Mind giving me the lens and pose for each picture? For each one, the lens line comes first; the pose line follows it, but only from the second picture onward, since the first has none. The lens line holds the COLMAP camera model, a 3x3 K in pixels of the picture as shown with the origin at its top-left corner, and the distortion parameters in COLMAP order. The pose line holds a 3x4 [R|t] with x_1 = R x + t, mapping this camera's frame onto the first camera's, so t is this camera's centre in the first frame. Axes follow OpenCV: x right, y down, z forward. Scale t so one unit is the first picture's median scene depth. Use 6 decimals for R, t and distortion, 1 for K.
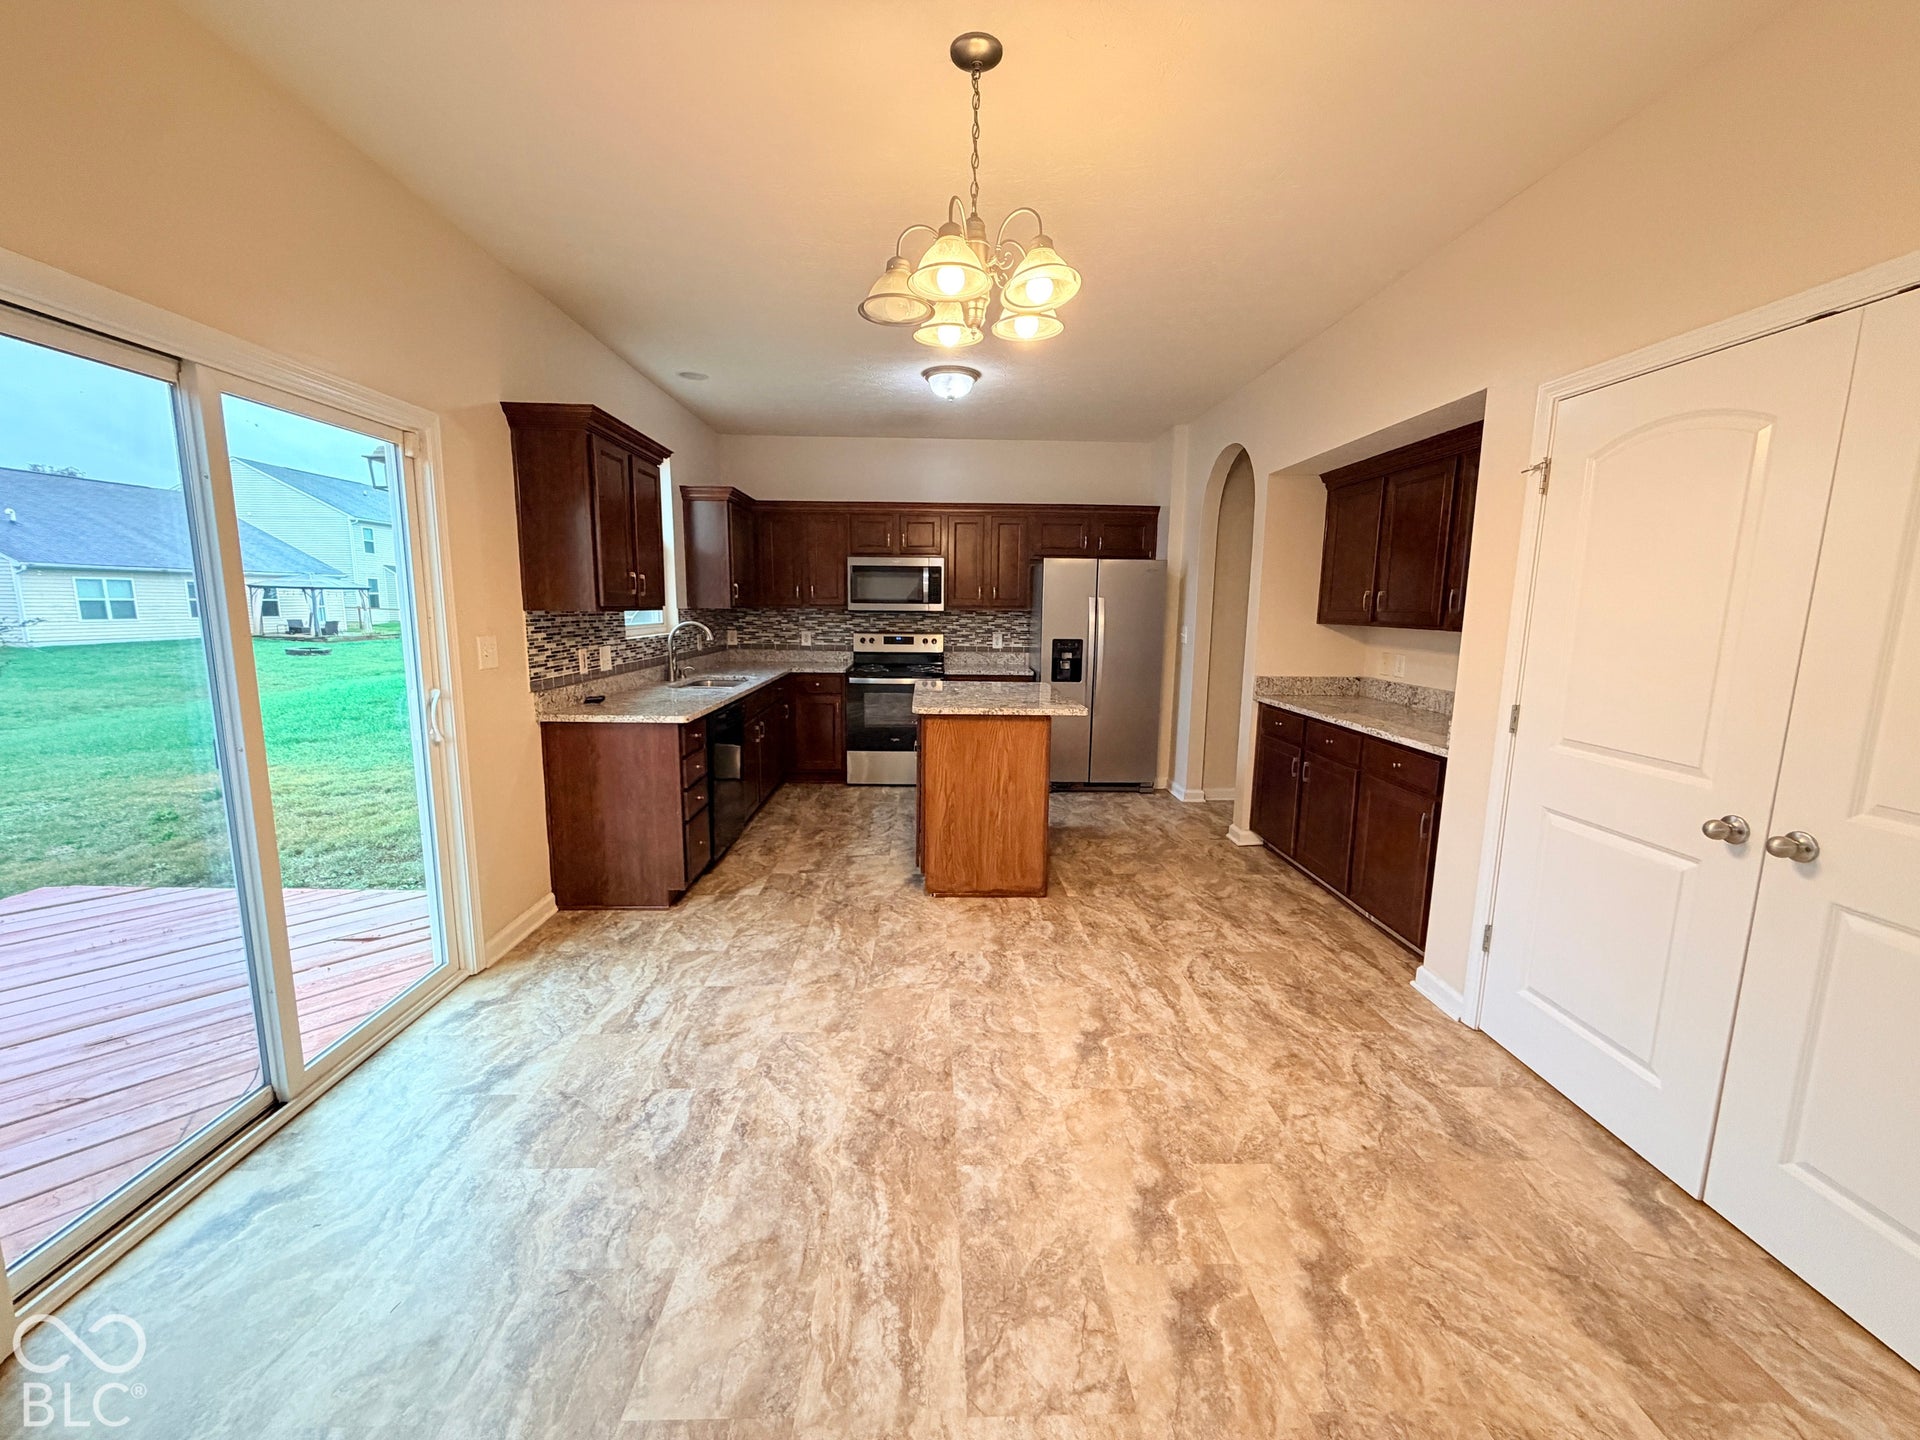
lens RADIAL K [[769.7, 0, 954.3], [0, 769.7, 718.2], [0, 0, 1]] dist [0.007586, -0.000136]
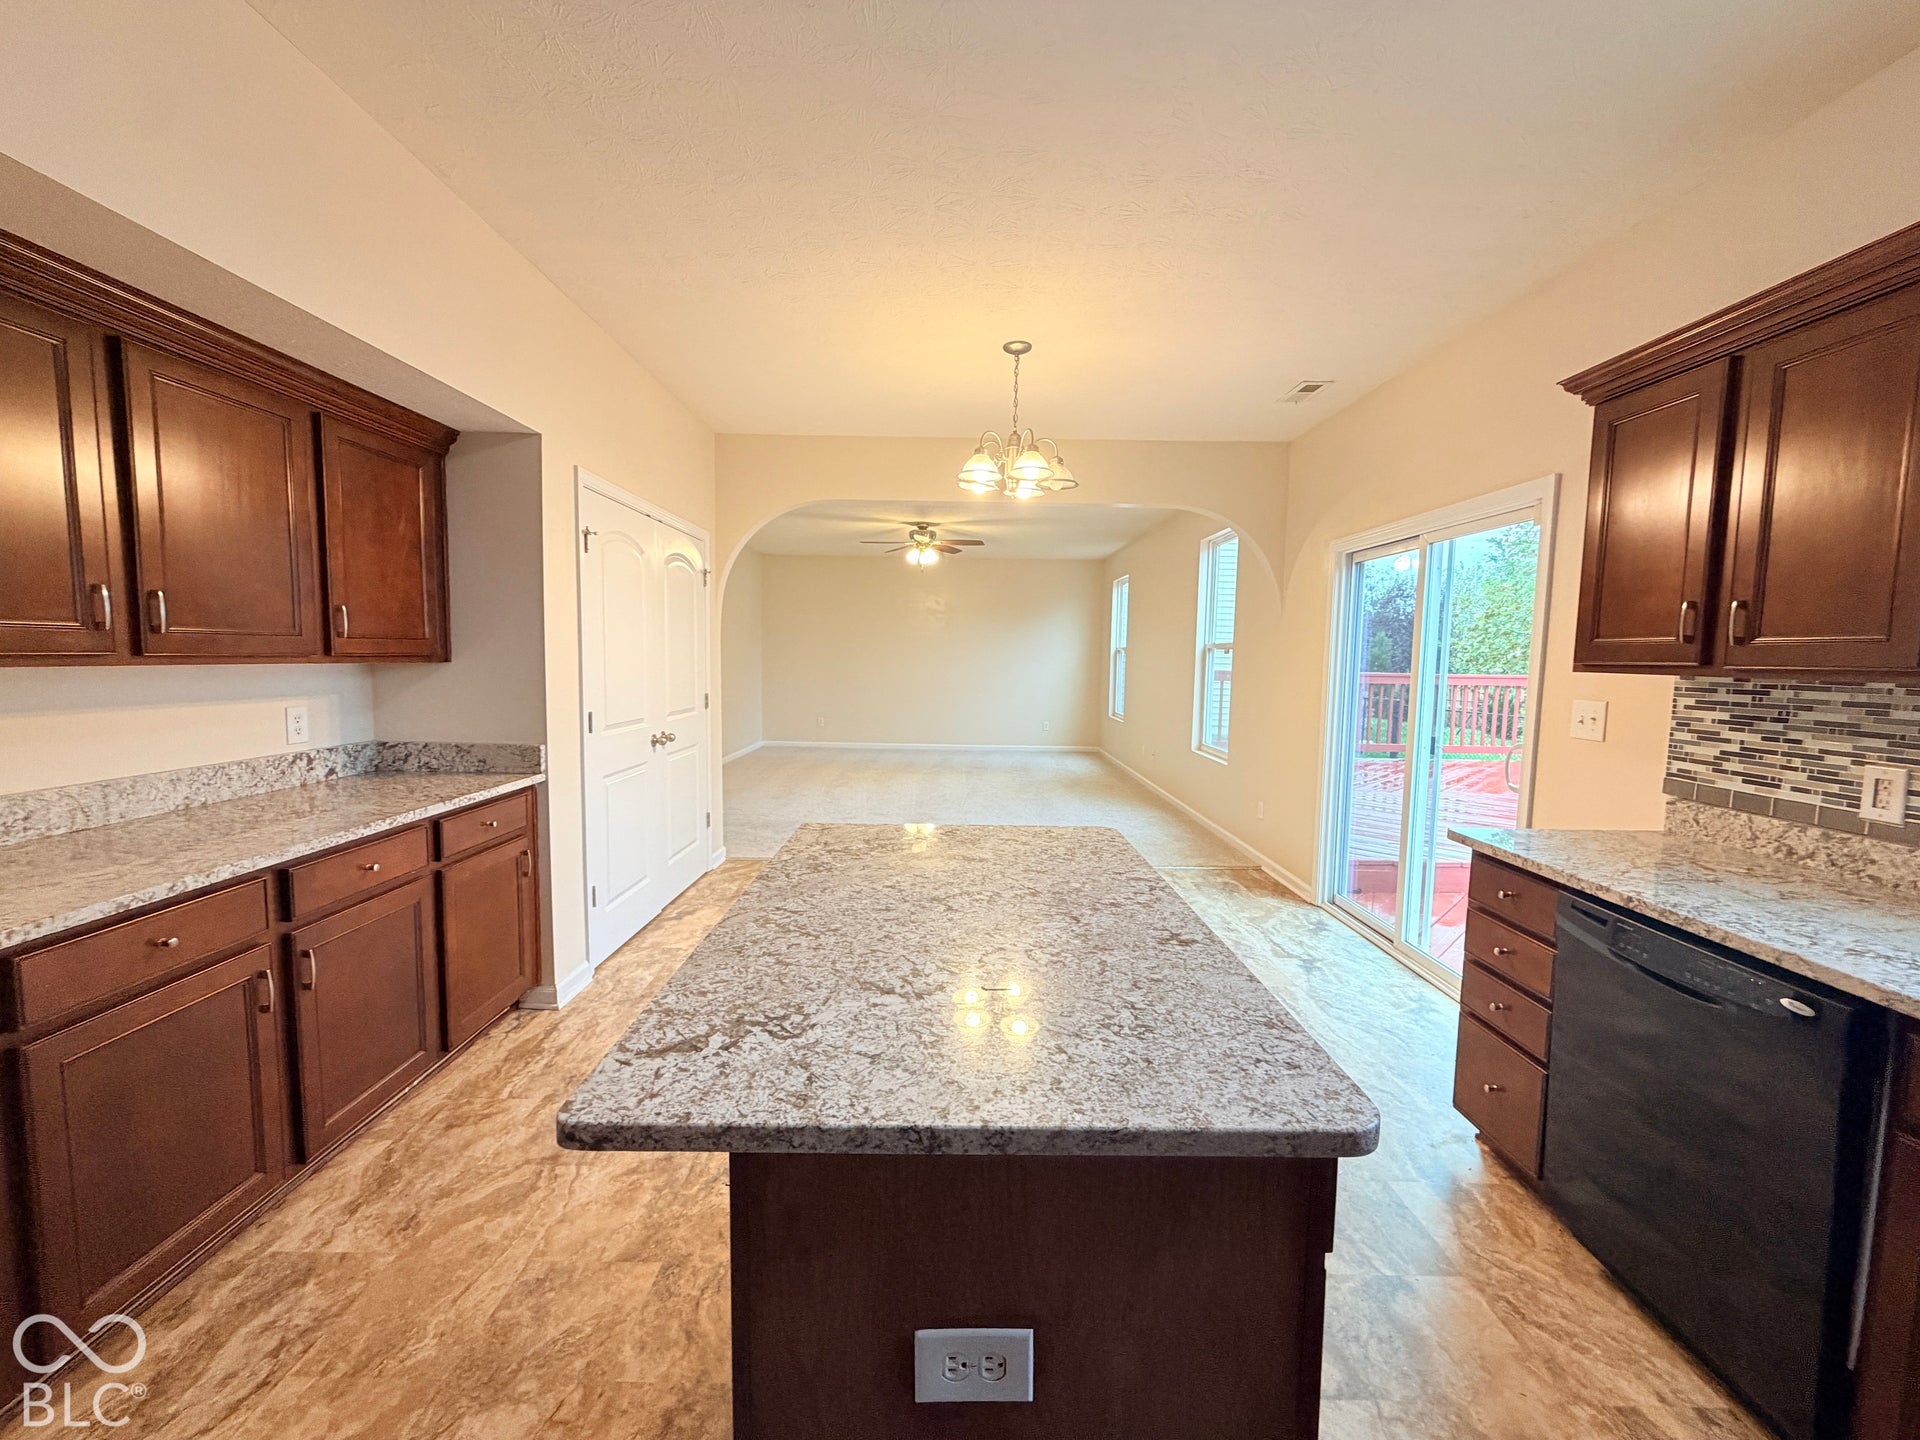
lens RADIAL K [[768.5, 0, 960.0], [0, 768.5, 720.0], [0, 0, 1]] dist [0.008460, -0.000068]
pose [[-0.999300, -0.031690, 0.019879, 0.032118], [-0.026181, 0.972018, 0.233441, -0.137288], [-0.026720, 0.232757, -0.972168, 0.956575]]
